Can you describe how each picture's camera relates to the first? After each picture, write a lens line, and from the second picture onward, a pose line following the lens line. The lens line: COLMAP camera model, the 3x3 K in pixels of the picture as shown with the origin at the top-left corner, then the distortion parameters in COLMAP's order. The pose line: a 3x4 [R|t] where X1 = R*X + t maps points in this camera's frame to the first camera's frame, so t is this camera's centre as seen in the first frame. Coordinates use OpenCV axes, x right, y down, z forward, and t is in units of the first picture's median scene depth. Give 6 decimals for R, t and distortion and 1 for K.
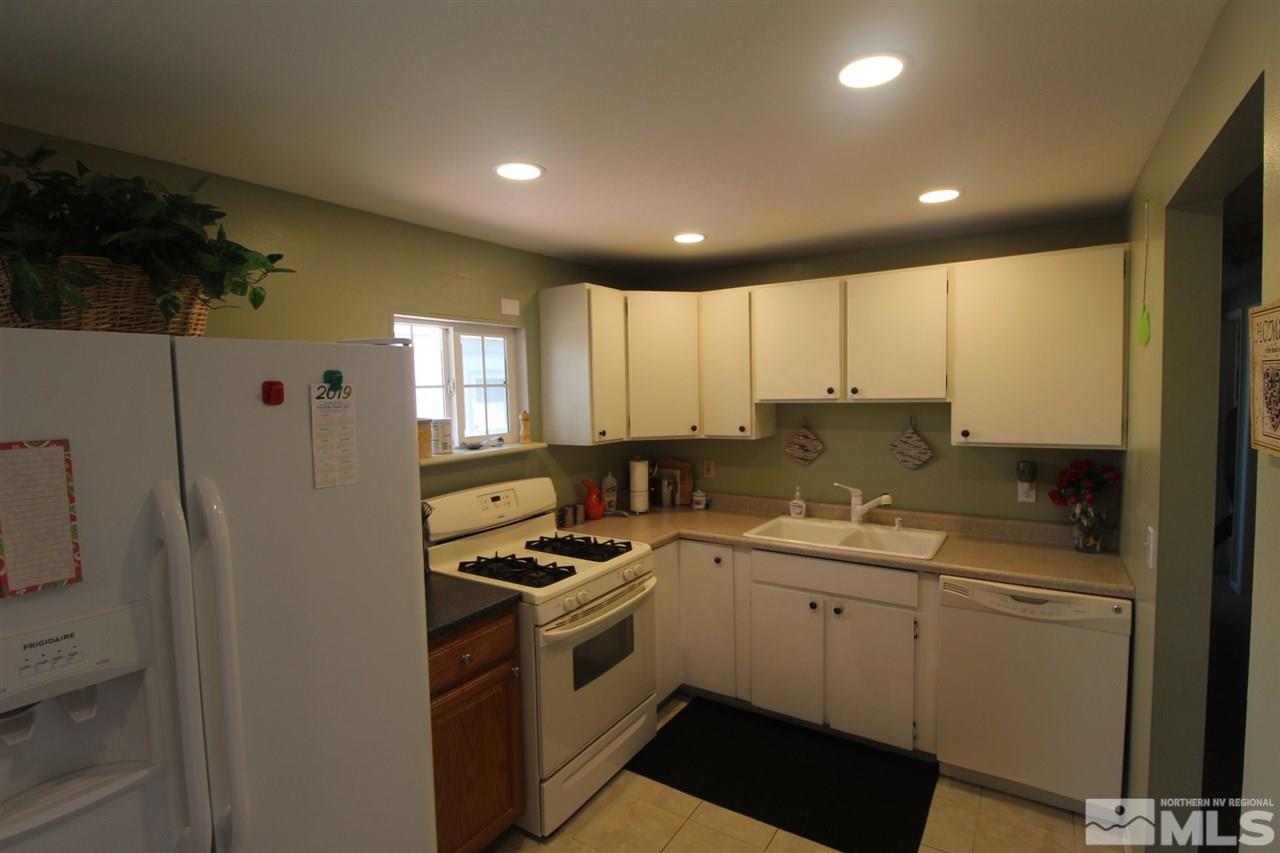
lens RADIAL K [[607.7, 0, 657.4], [0, 607.7, 425.2], [0, 0, 1]] dist [-0.006987, -0.001355]
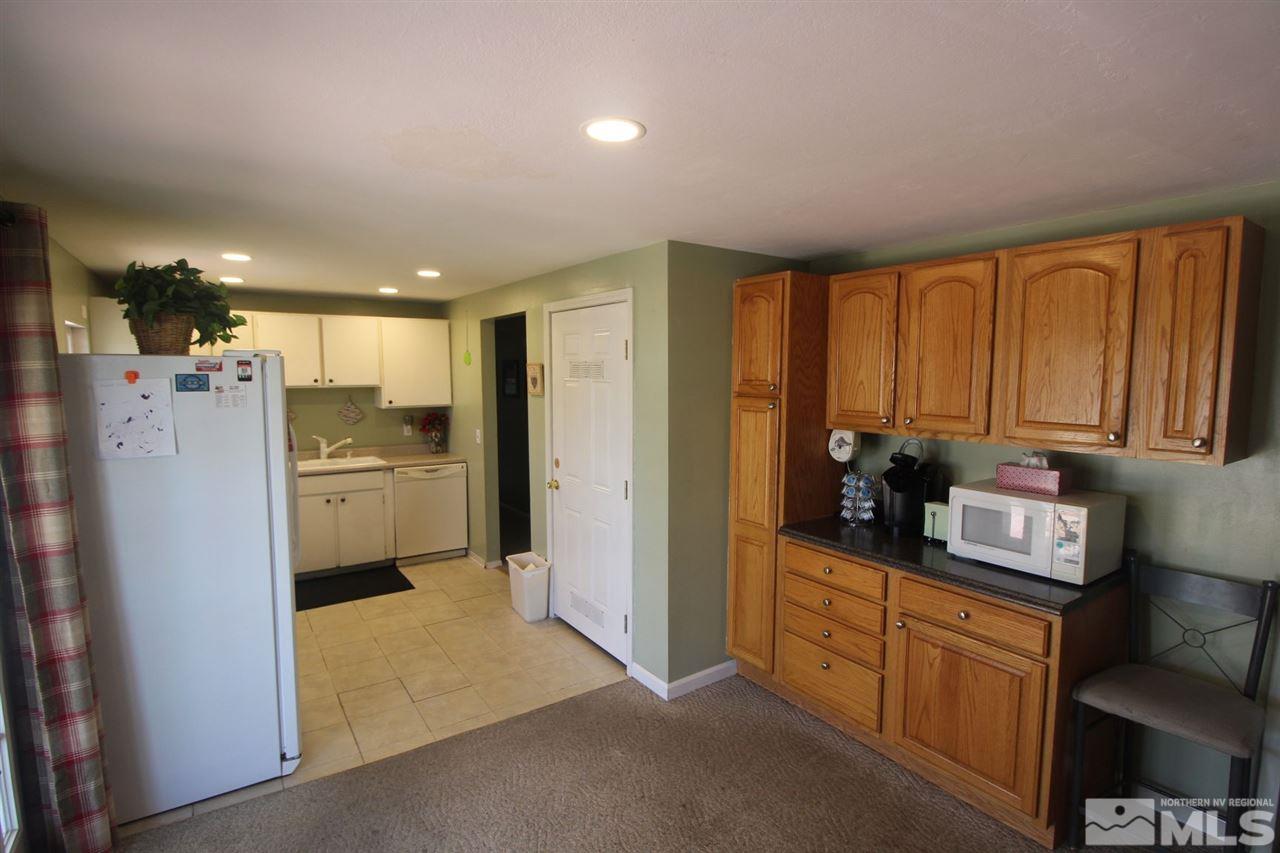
lens RADIAL K [[607.7, 0, 630.4], [0, 607.7, 427.2], [0, 0, 1]] dist [-0.006987, -0.001355]
pose [[0.403011, -0.065578, 0.912843, -0.935526], [0.051359, 0.997478, 0.048984, 0.035921], [-0.913753, 0.027141, 0.405363, -0.504840]]
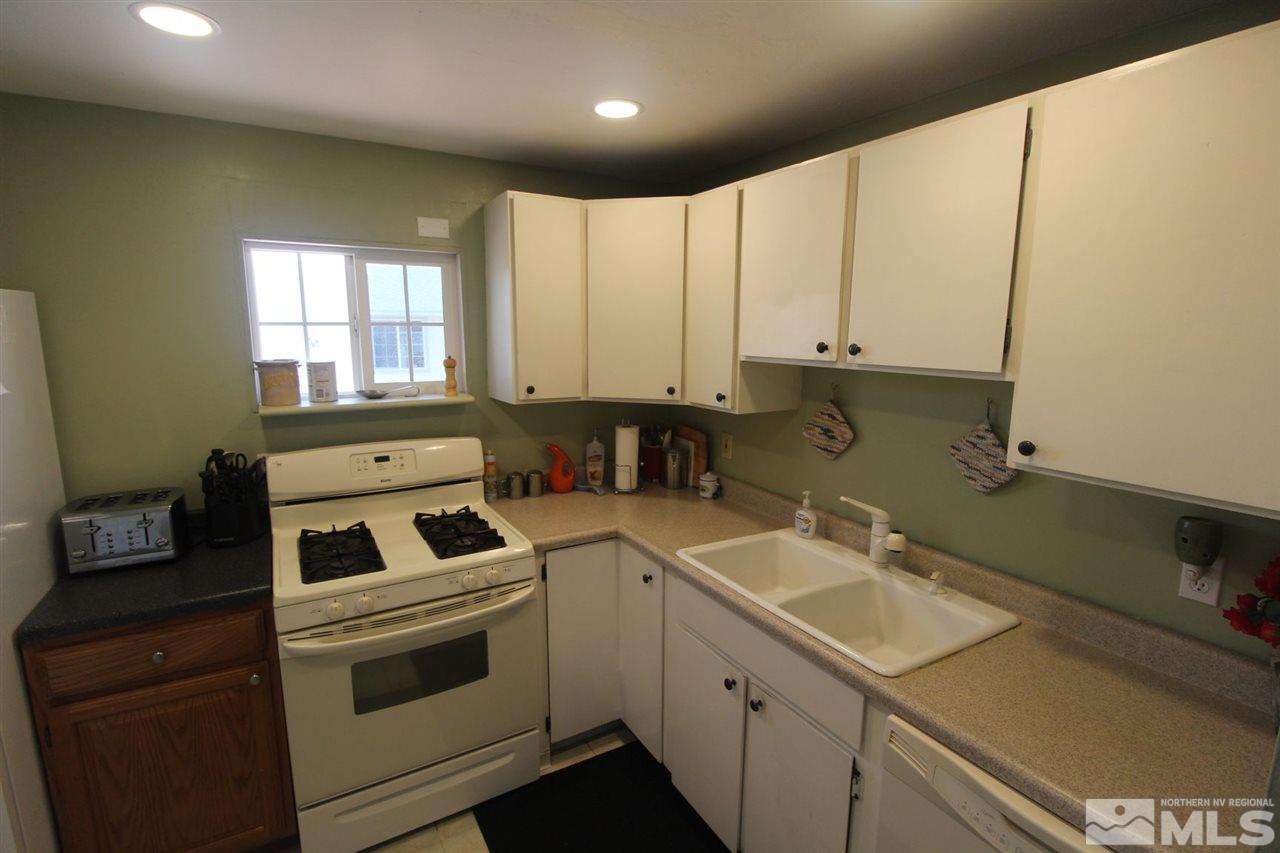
lens RADIAL K [[607.7, 0, 646.5], [0, 607.7, 427.4], [0, 0, 1]] dist [-0.006987, -0.001355]
pose [[0.894864, 0.101145, -0.434728, 0.403577], [-0.054164, 0.991396, 0.119168, -0.041427], [0.443041, -0.083093, 0.892642, 0.384439]]
